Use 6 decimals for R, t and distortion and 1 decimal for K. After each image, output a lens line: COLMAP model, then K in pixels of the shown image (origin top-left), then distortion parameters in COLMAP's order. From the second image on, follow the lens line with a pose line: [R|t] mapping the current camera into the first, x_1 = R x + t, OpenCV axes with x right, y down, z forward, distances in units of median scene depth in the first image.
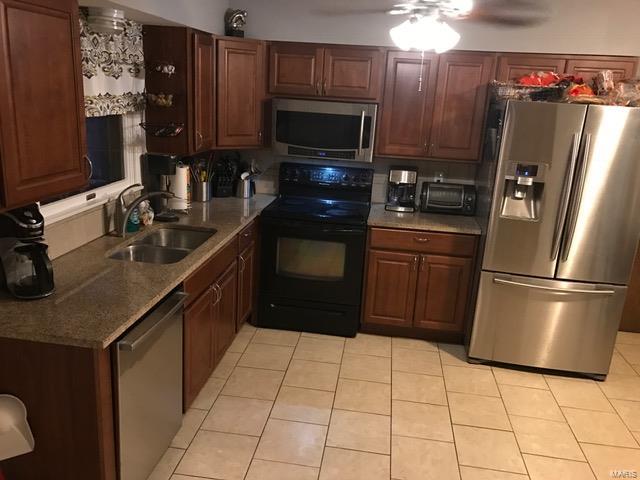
lens RADIAL K [[521.4, 0, 318.0], [0, 521.4, 237.5], [0, 0, 1]] dist [0.033445, -0.013977]
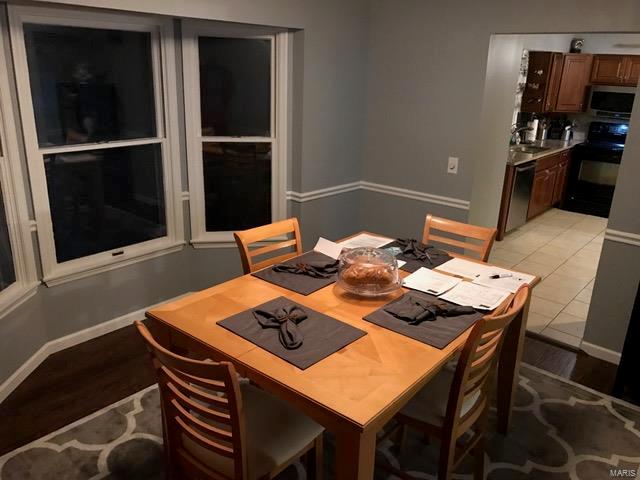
lens RADIAL K [[521.4, 0, 317.9], [0, 521.4, 236.0], [0, 0, 1]] dist [0.033445, -0.013977]
pose [[0.847577, 0.141428, -0.511479, 0.125458], [-0.133584, 0.989657, 0.052285, 0.308291], [0.513583, 0.024010, 0.857704, -1.132074]]
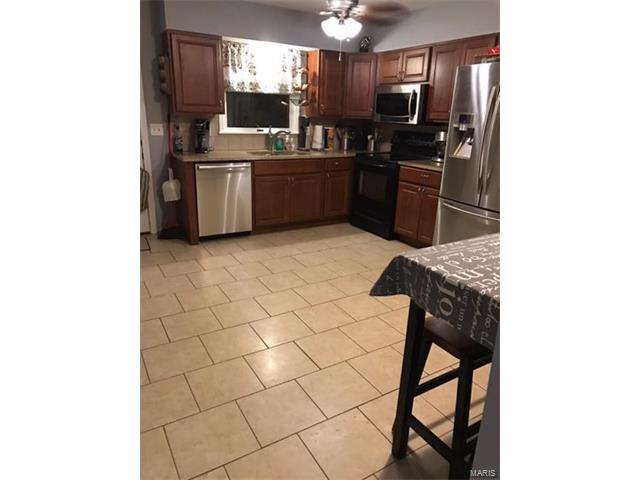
lens RADIAL K [[391.9, 0, 314.2], [0, 391.9, 236.4], [0, 0, 1]] dist [0.033051, 0.000917]
pose [[0.629812, 0.200566, -0.750406, 0.848533], [-0.207503, 0.974422, 0.086283, 0.134778], [0.748518, 0.101370, 0.655321, 0.077569]]
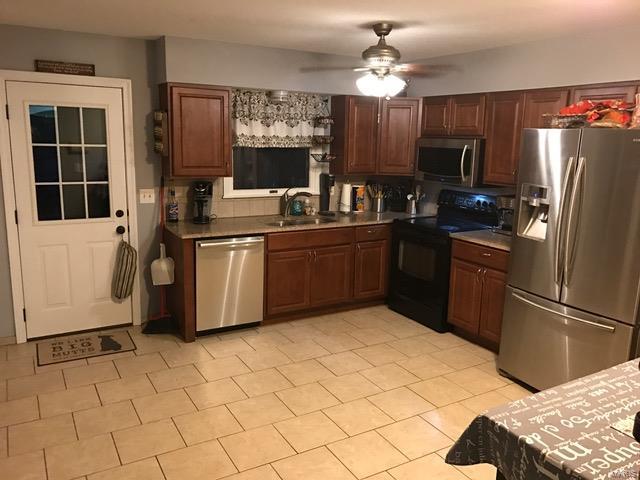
lens RADIAL K [[521.4, 0, 317.7], [0, 521.4, 237.2], [0, 0, 1]] dist [0.033445, -0.013977]
pose [[0.618679, 0.111828, -0.777644, 0.845348], [-0.204707, 0.978573, -0.022139, 0.066519], [0.758506, 0.172886, 0.628315, 0.006343]]
